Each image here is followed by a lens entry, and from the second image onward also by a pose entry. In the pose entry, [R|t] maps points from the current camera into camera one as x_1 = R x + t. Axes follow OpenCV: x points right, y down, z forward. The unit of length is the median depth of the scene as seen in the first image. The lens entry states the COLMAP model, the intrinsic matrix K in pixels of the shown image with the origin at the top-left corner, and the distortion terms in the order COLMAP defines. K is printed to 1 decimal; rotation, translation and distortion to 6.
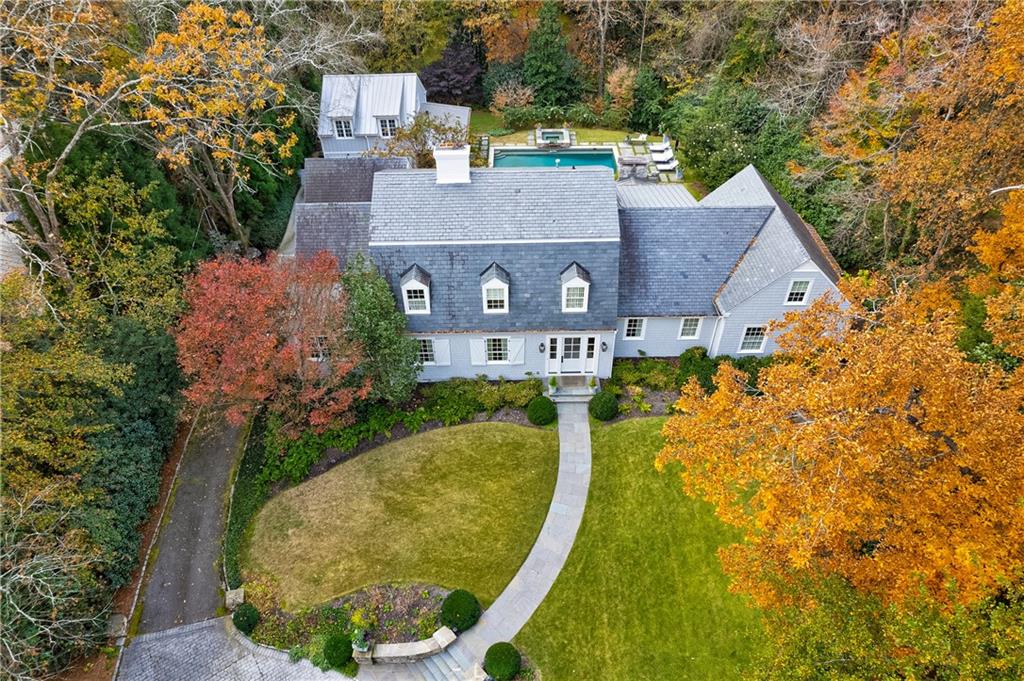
lens RADIAL K [[662.3, 0, 510.2], [0, 662.3, 339.1], [0, 0, 1]] dist [-0.029868, 0.019970]
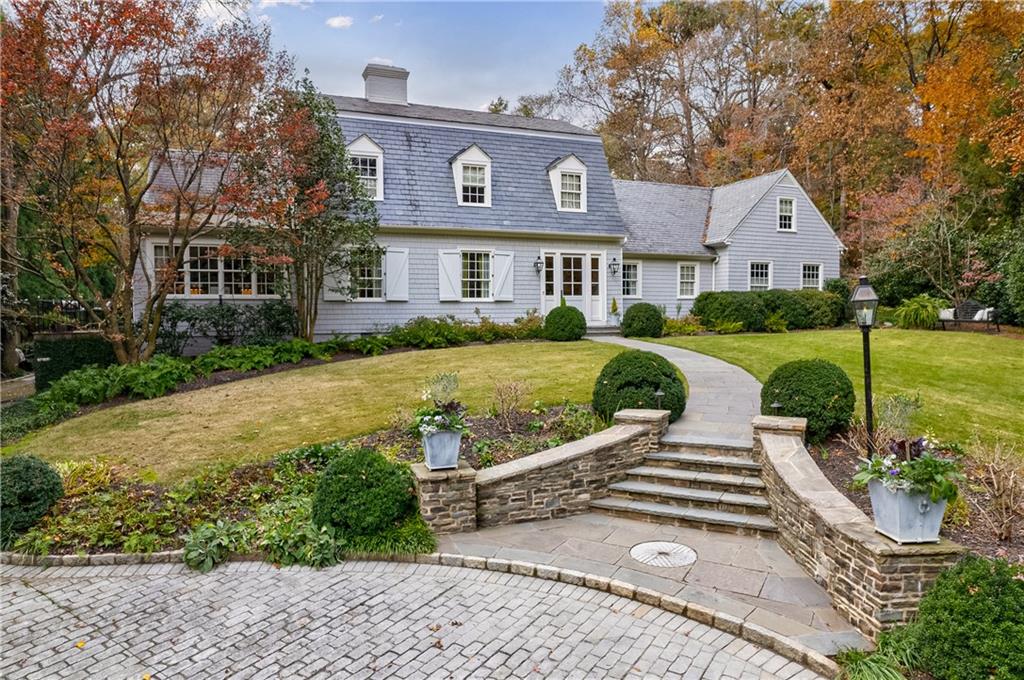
lens RADIAL K [[662.3, 0, 508.5], [0, 662.3, 333.0], [0, 0, 1]] dist [-0.029868, 0.019970]
pose [[0.929377, -0.002746, 0.369122, -0.243522], [0.238581, 0.767505, -0.594991, 0.483586], [-0.281670, 0.641037, 0.713957, 0.544759]]
